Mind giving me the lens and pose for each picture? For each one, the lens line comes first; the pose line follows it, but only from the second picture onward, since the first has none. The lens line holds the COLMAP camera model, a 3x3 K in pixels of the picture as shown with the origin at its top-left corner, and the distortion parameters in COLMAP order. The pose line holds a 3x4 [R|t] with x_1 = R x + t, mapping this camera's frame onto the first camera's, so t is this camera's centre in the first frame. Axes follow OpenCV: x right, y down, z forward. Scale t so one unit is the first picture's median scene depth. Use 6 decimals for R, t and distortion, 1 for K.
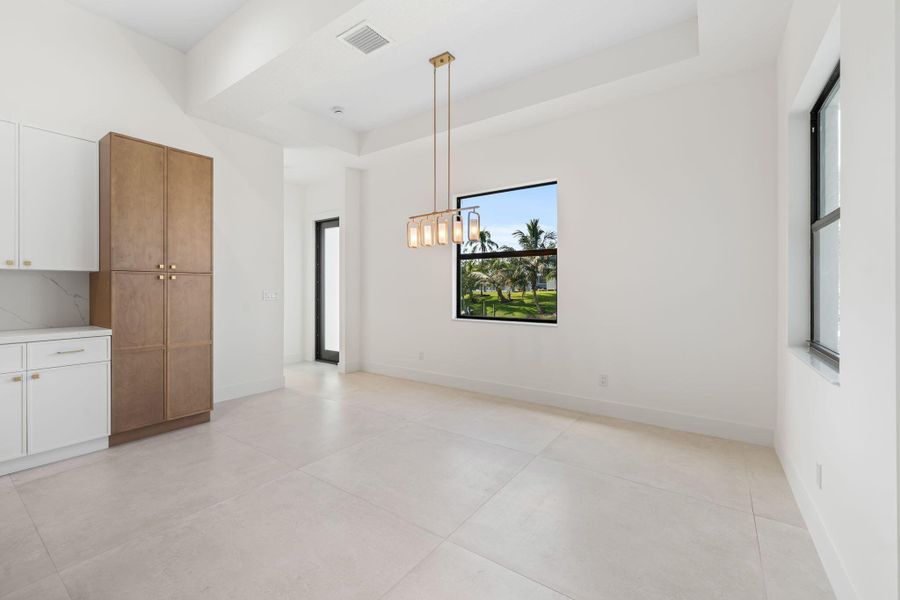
lens RADIAL K [[349.0, 0, 450.3], [0, 349.0, 289.4], [0, 0, 1]] dist [-0.000677, -0.000074]
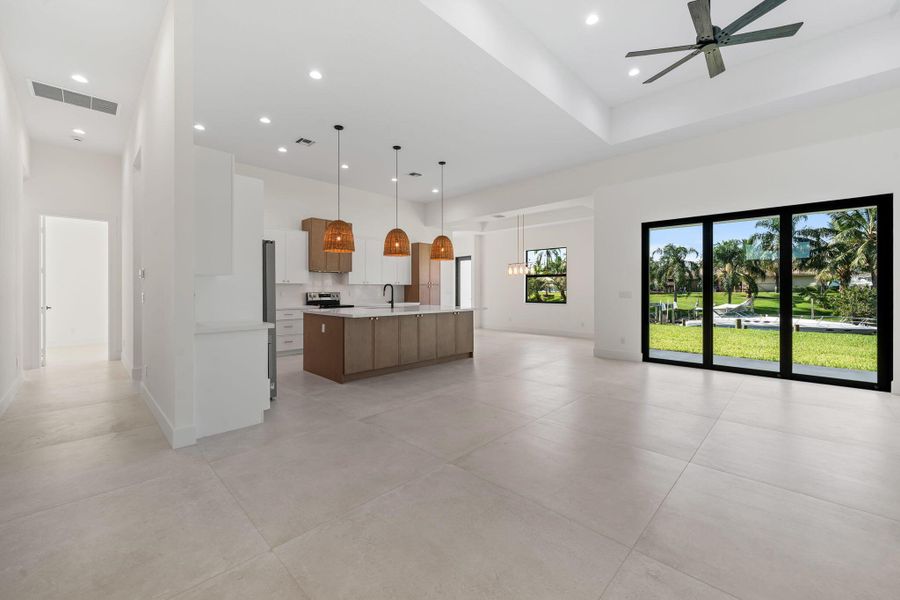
lens RADIAL K [[349.0, 0, 450.3], [0, 349.0, 289.4], [0, 0, 1]] dist [-0.000677, -0.000074]
pose [[0.982403, -0.000424, -0.186774, -0.051083], [-0.000229, 0.999994, -0.003472, 0.001880], [0.186775, 0.003454, 0.982397, -1.664168]]
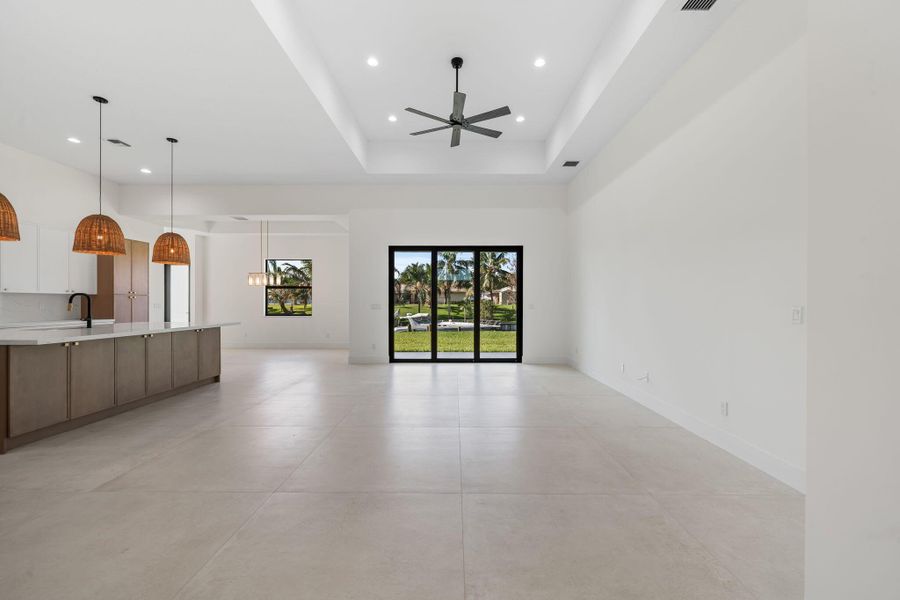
lens RADIAL K [[350.7, 0, 437.2], [0, 350.7, 302.2], [0, 0, 1]] dist [-0.000673, -0.000095]
pose [[0.847209, 0.001966, 0.531257, -0.283329], [-0.001221, 0.999998, -0.001754, 0.000595], [-0.531259, 0.000837, 0.847209, -1.676347]]
